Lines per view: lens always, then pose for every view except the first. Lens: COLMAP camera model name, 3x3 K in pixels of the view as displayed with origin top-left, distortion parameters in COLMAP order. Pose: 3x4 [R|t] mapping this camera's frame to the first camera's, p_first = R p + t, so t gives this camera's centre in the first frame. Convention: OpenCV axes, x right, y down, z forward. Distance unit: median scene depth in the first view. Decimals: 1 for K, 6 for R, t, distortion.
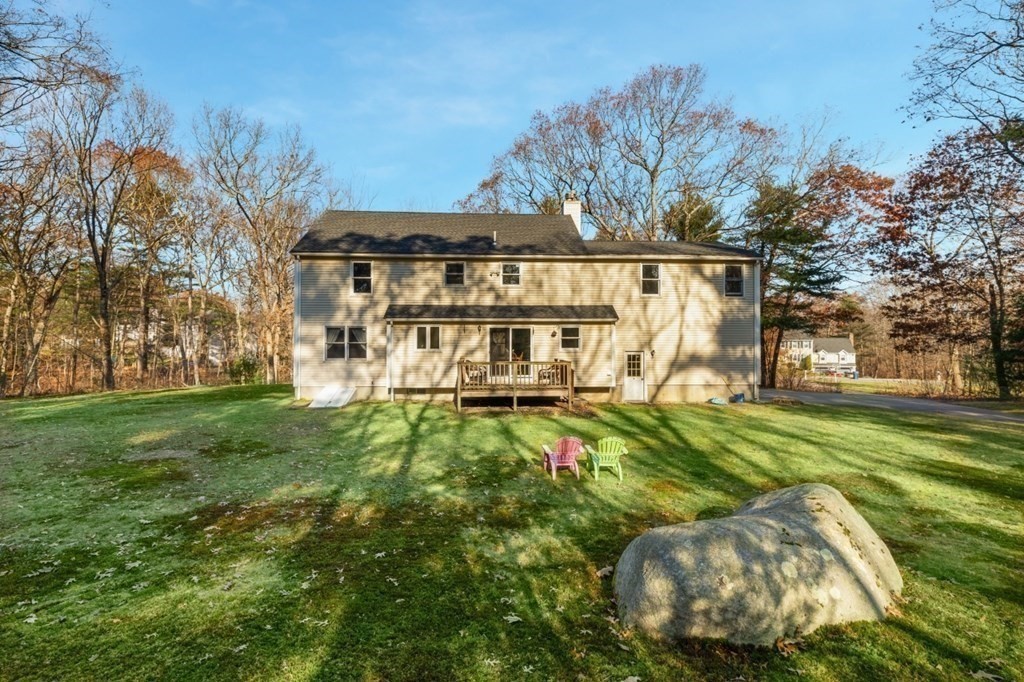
lens RADIAL K [[461.4, 0, 512.0], [0, 461.4, 341.0], [0, 0, 1]] dist [0.002792, 0.000336]
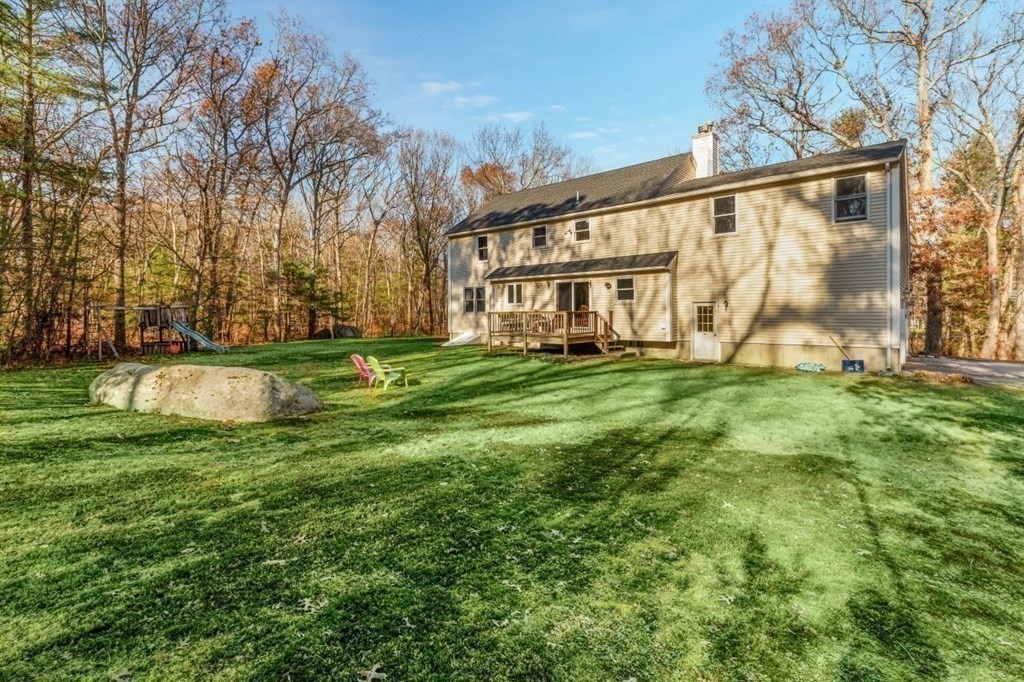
lens RADIAL K [[465.7, 0, 515.0], [0, 465.7, 320.6], [0, 0, 1]] dist [-0.000451, 0.000058]
pose [[0.716730, 0.007761, -0.697307, 0.626389], [0.009850, 0.999726, 0.021251, 0.034943], [0.697281, -0.022099, 0.716457, 0.136909]]
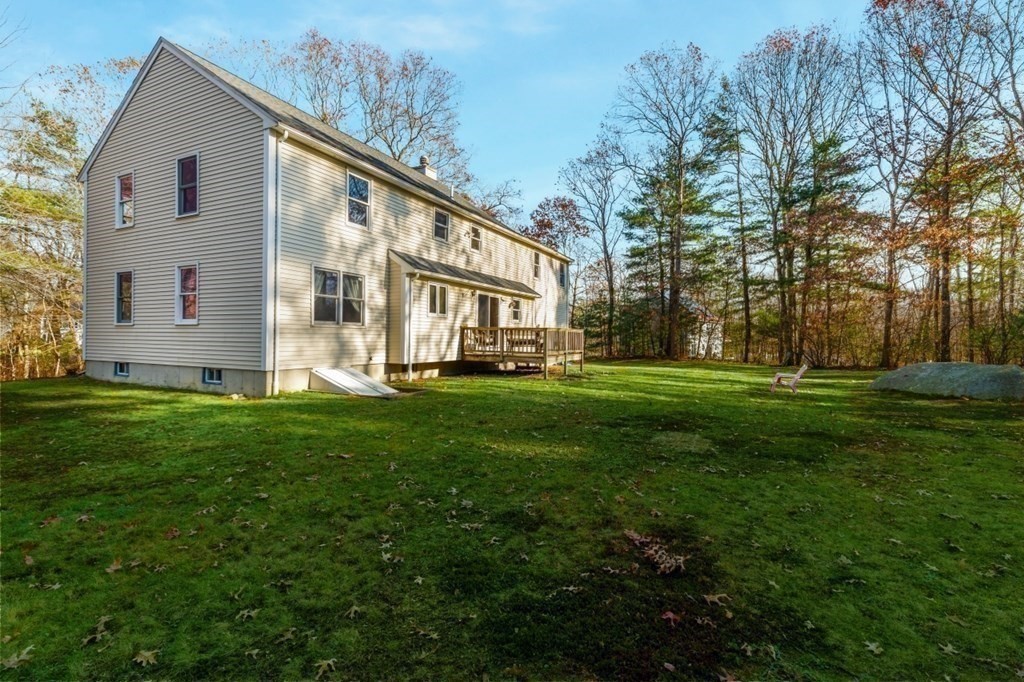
lens RADIAL K [[461.4, 0, 512.0], [0, 461.4, 341.0], [0, 0, 1]] dist [0.002792, 0.000336]
pose [[0.496446, 0.000197, 0.868067, -0.783494], [-0.026521, 0.999537, 0.014941, 0.047559], [-0.867662, -0.030439, 0.496222, 0.469136]]
